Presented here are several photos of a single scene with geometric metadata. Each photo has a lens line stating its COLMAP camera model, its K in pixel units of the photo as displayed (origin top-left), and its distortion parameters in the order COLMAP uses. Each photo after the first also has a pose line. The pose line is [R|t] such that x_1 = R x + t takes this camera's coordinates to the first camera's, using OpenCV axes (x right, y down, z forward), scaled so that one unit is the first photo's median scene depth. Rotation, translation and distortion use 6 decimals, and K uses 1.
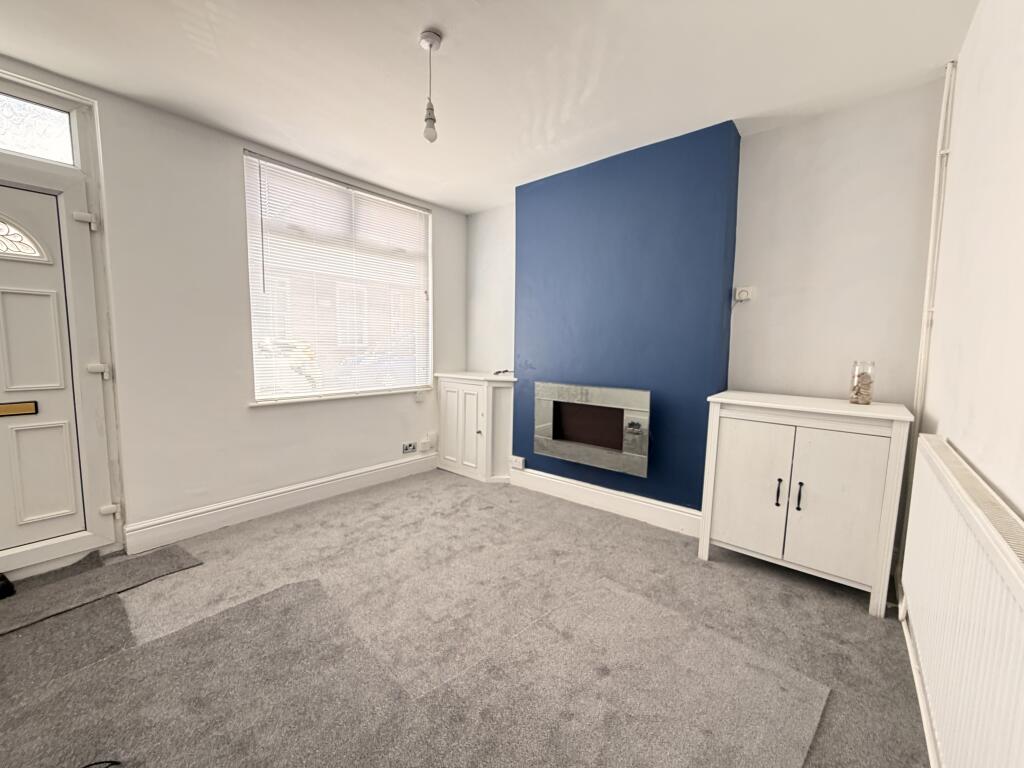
lens RADIAL K [[404.0, 0, 504.9], [0, 404.0, 383.2], [0, 0, 1]] dist [0.000414, 0.000062]
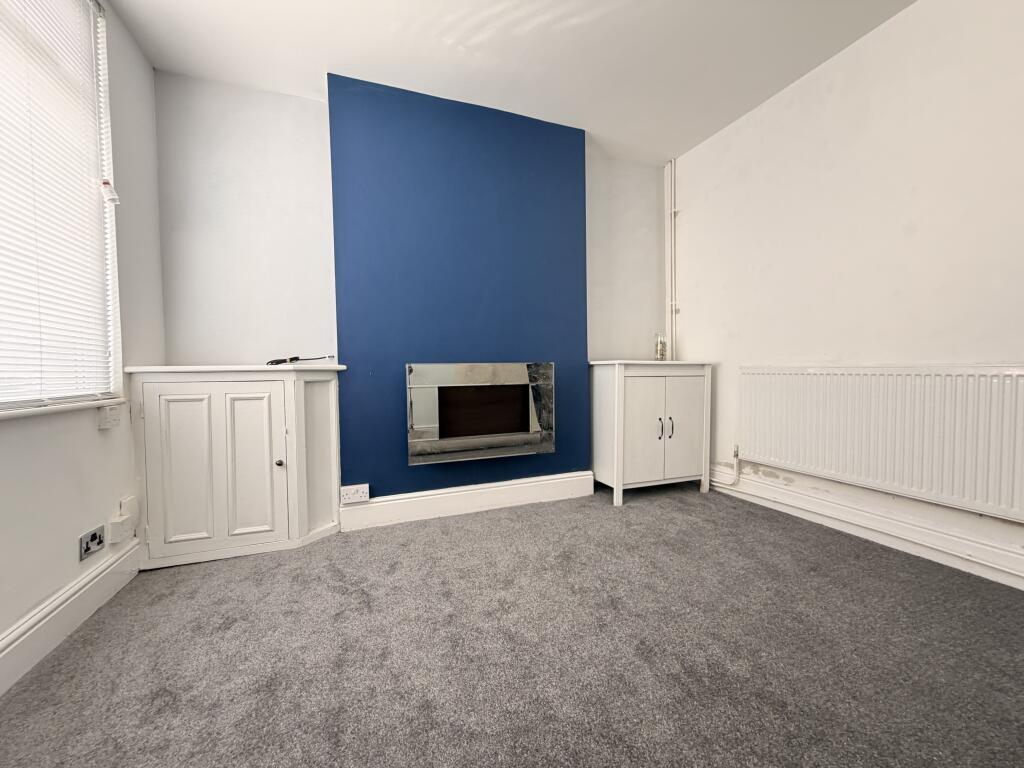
lens RADIAL K [[404.0, 0, 508.9], [0, 404.0, 384.5], [0, 0, 1]] dist [0.000414, 0.000062]
pose [[0.482883, -0.045927, 0.874480, -0.412212], [0.101277, 0.994851, -0.003676, 0.048023], [-0.869809, 0.090340, 0.485048, 0.453802]]
